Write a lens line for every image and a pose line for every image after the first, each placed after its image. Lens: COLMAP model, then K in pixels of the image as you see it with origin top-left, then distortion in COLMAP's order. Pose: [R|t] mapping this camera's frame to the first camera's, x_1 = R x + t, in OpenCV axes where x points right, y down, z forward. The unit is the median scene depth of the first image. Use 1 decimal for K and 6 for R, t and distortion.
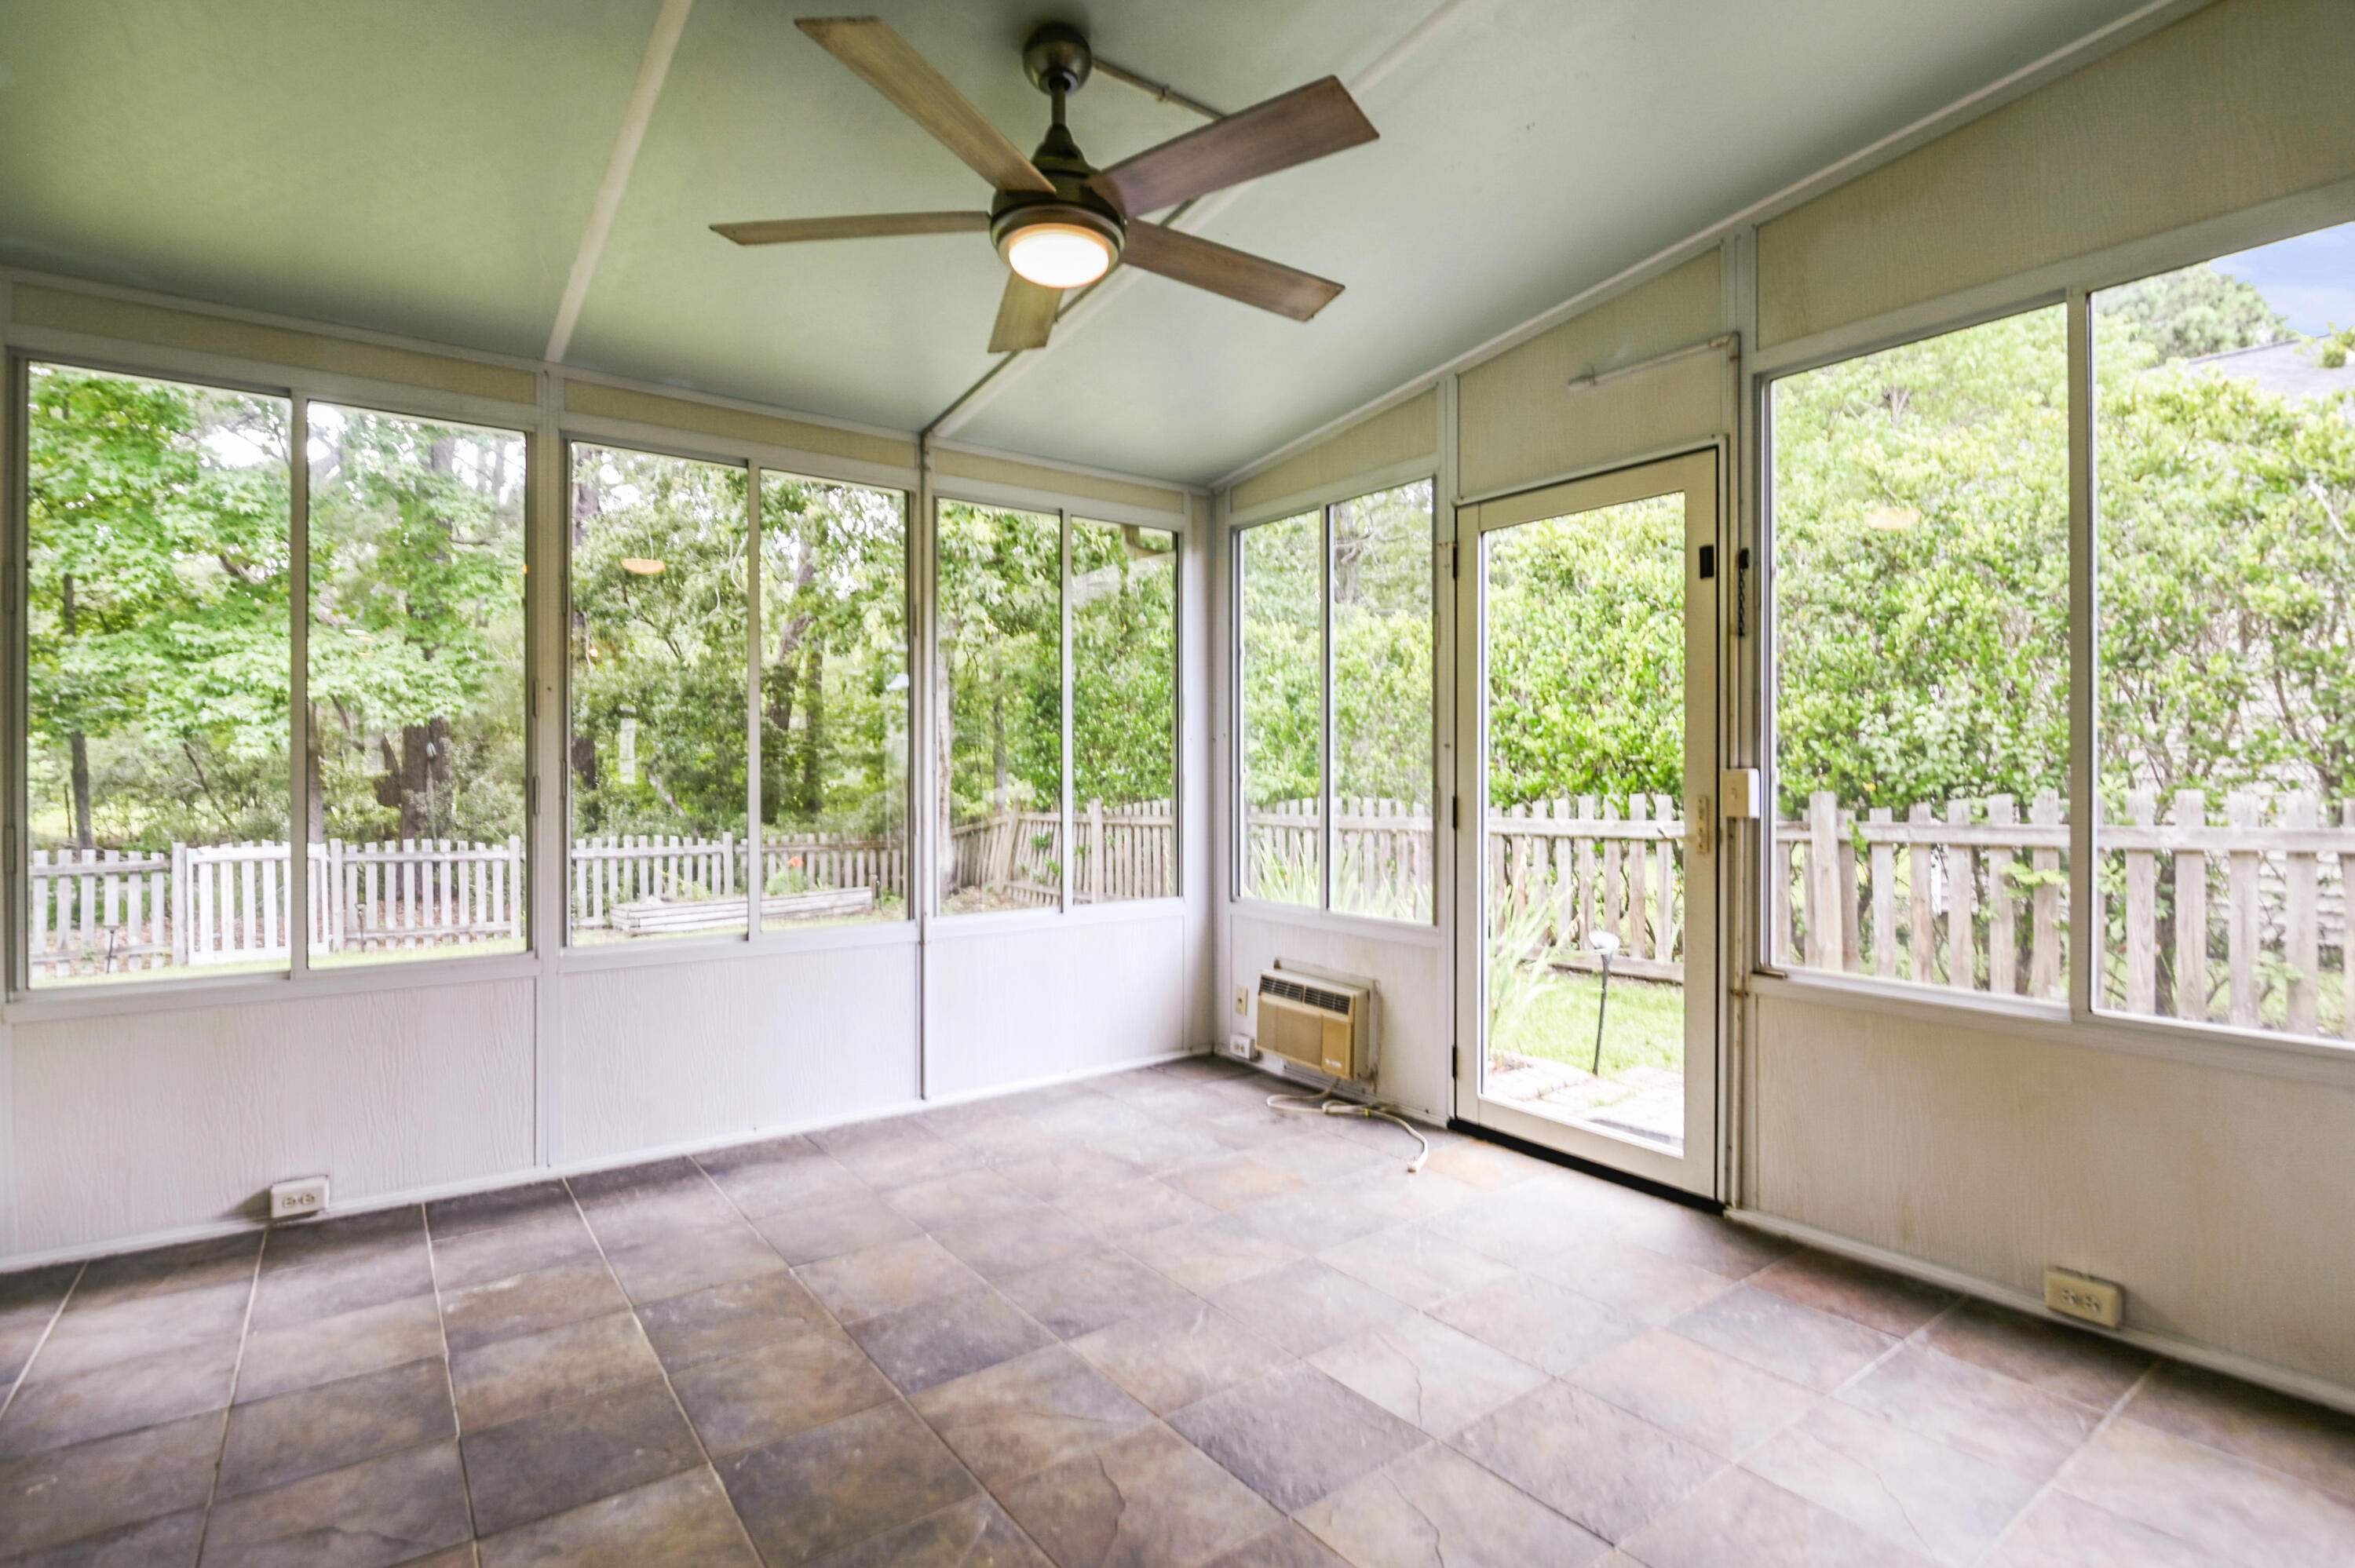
lens RADIAL K [[1132.5, 0, 1172.7], [0, 1132.5, 777.8], [0, 0, 1]] dist [-0.008813, -0.000956]
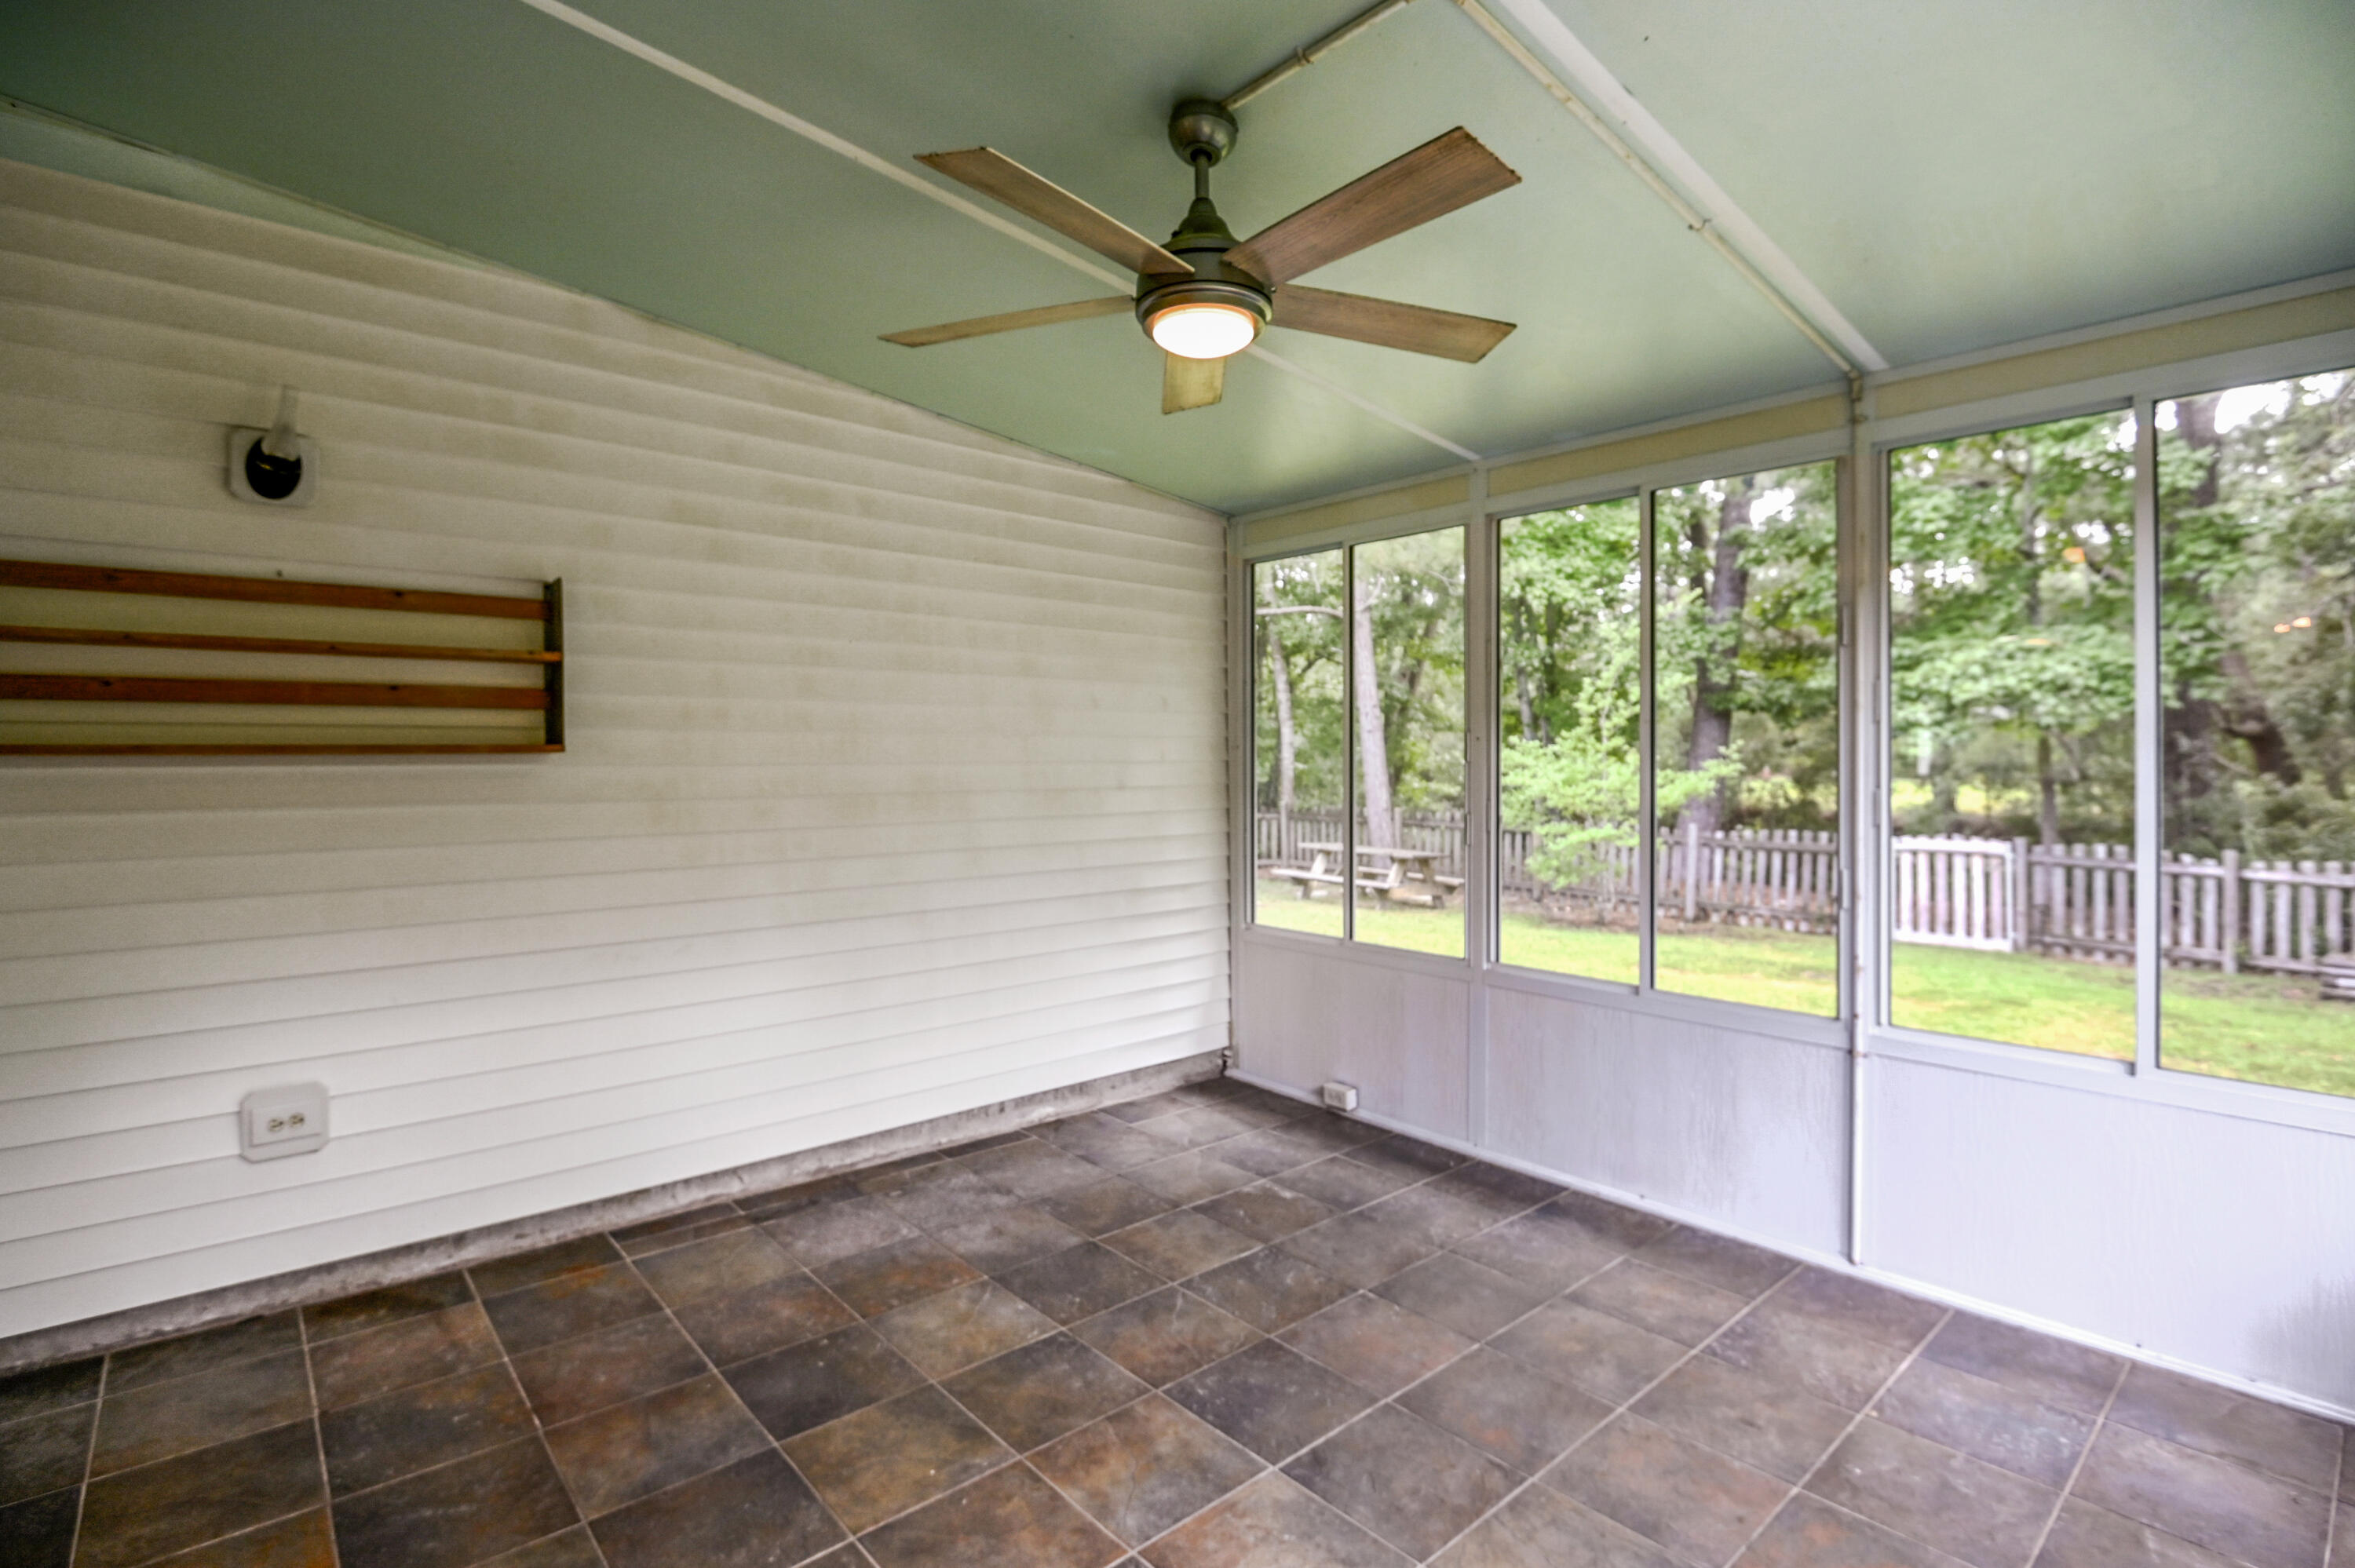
lens RADIAL K [[1111.7, 0, 1180.3], [0, 1111.7, 752.4], [0, 0, 1]] dist [-0.012118, -0.000766]
pose [[0.092883, 0.000949, -0.995677, 0.654809], [-0.005247, 0.999986, 0.000464, -0.072299], [0.995663, 0.005182, 0.092887, 0.682695]]
